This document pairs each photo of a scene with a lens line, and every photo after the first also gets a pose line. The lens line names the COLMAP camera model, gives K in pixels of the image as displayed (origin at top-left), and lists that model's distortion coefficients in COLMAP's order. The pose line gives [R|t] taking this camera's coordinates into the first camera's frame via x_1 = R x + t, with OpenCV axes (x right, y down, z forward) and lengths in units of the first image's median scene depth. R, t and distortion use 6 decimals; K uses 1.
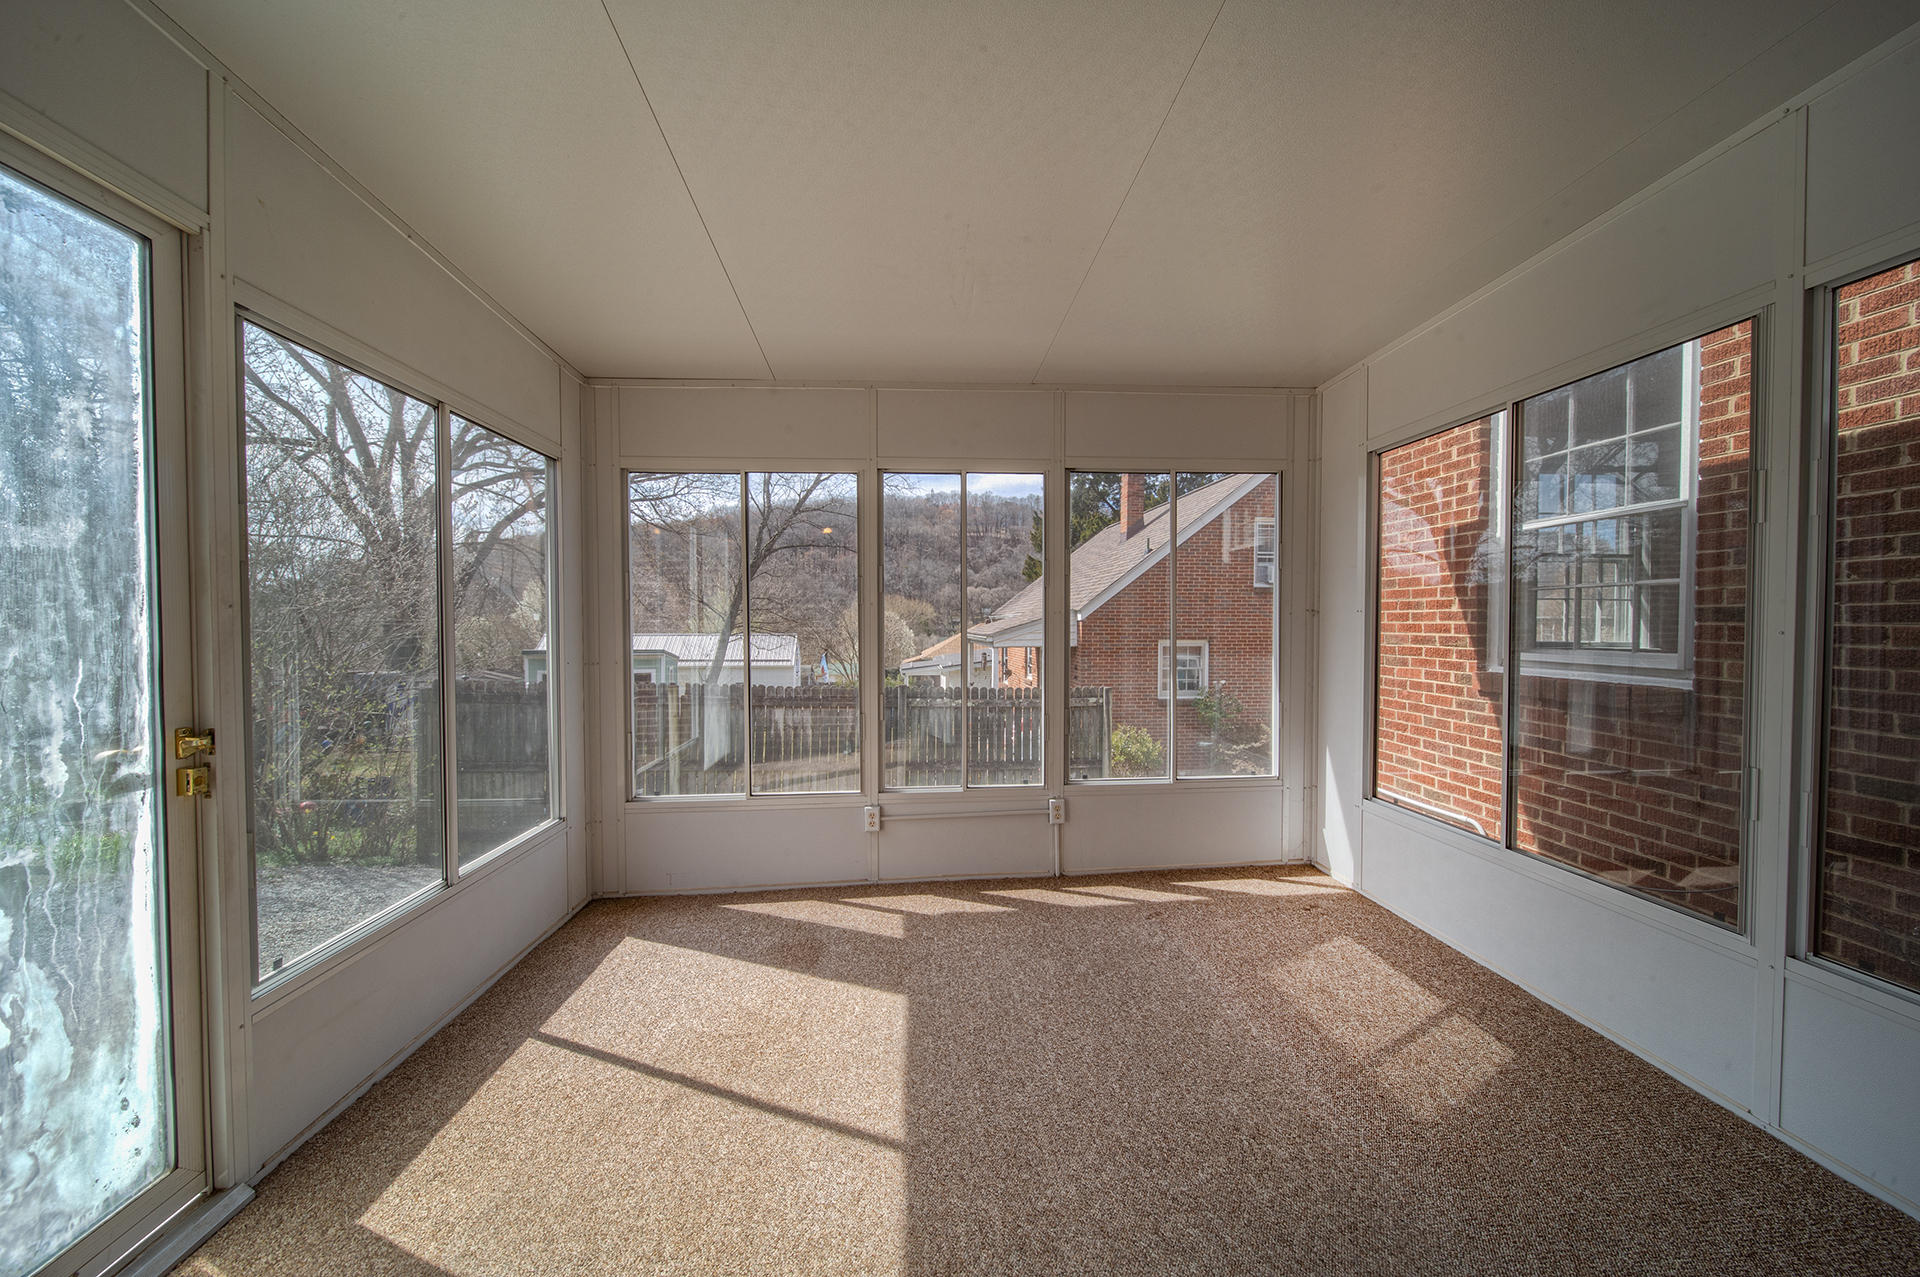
lens RADIAL K [[673.9, 0, 952.5], [0, 673.9, 633.9], [0, 0, 1]] dist [0.000919, -0.000142]
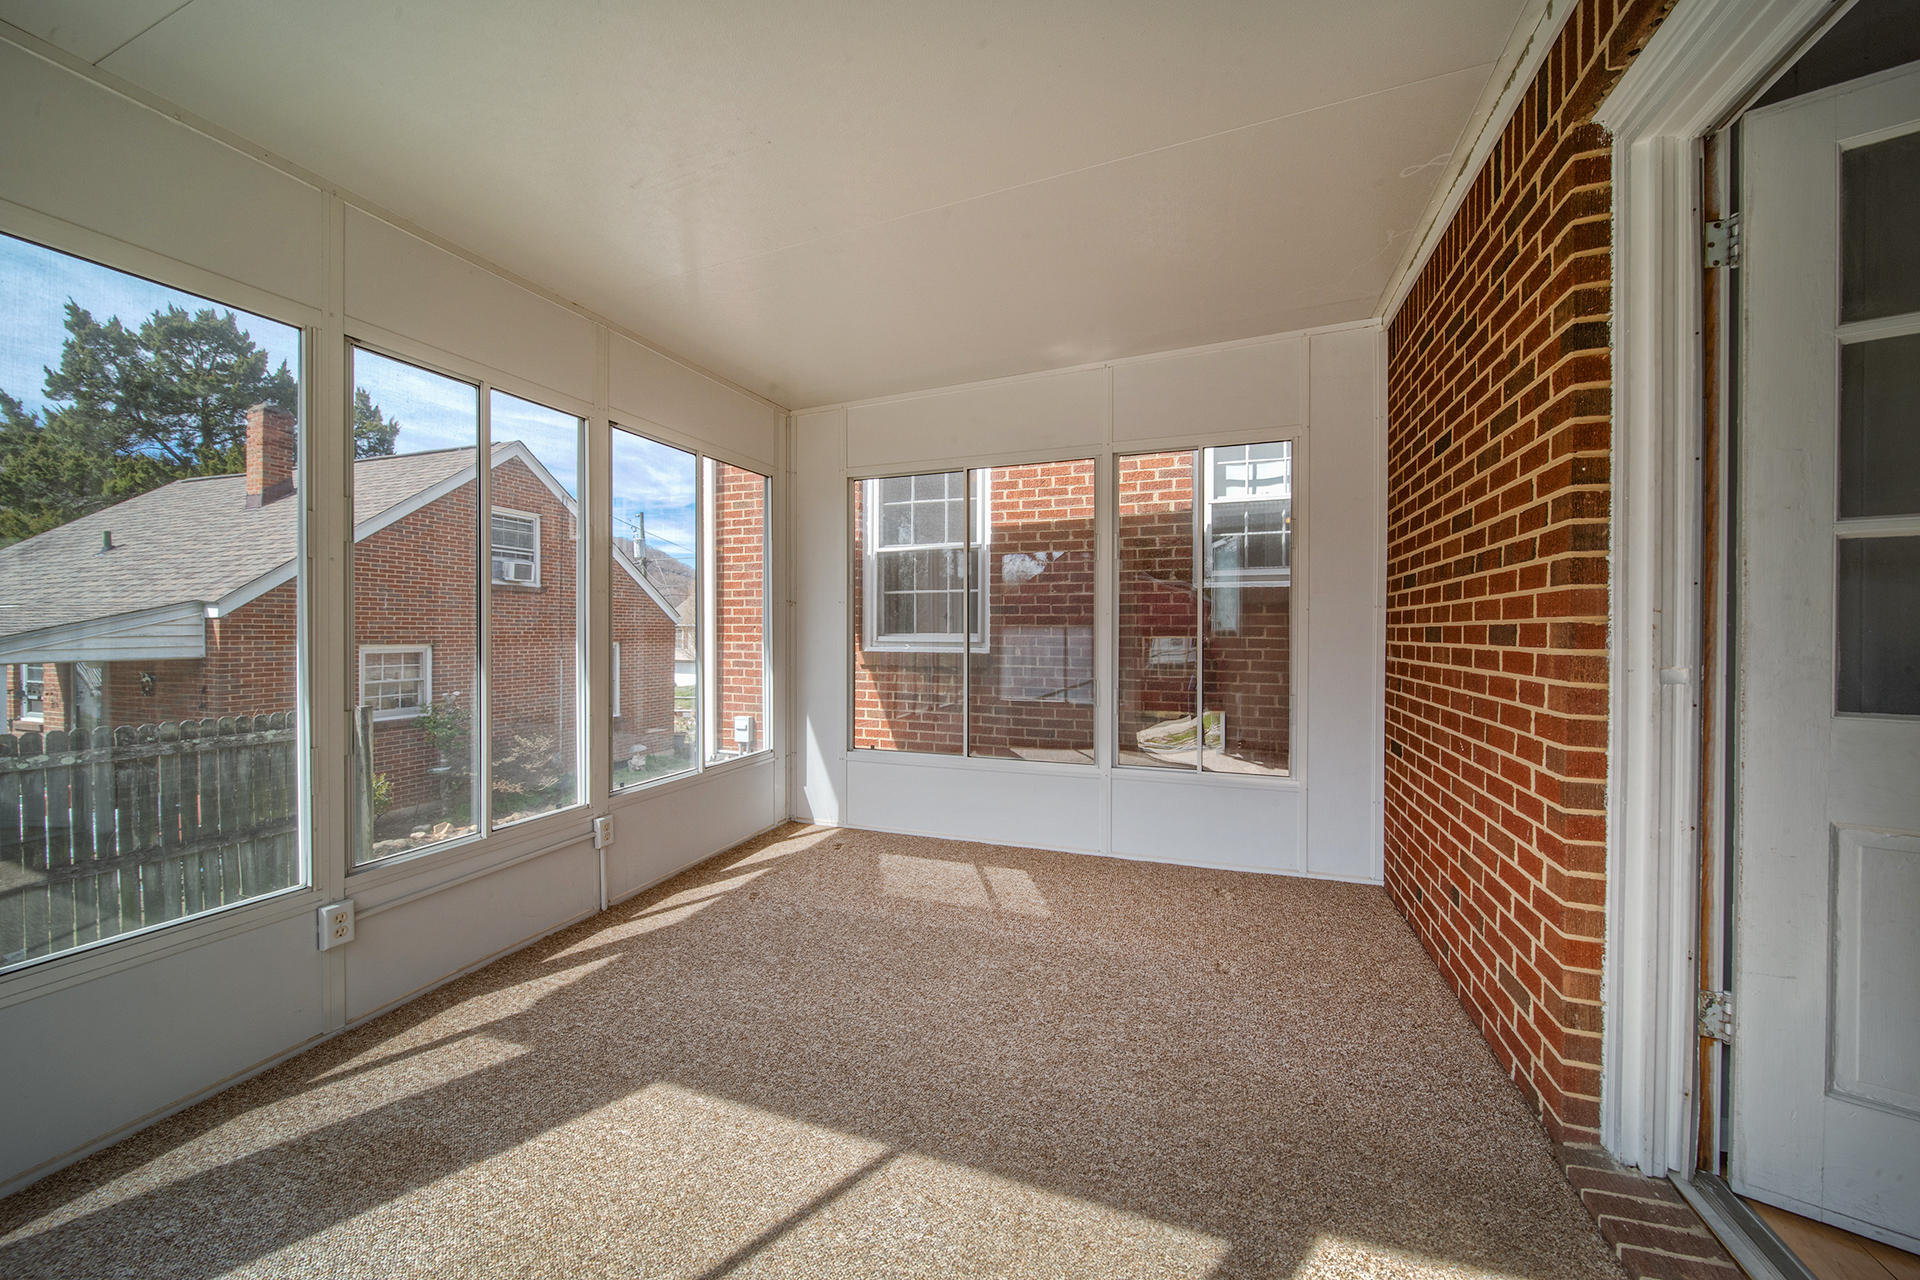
lens RADIAL K [[686.9, 0, 957.2], [0, 686.9, 637.4], [0, 0, 1]] dist [0.000318, -0.000068]
pose [[0.422340, -0.006963, 0.906411, -0.467200], [0.012916, 0.999915, 0.001663, 0.032550], [-0.906345, 0.011005, 0.422394, 0.275448]]
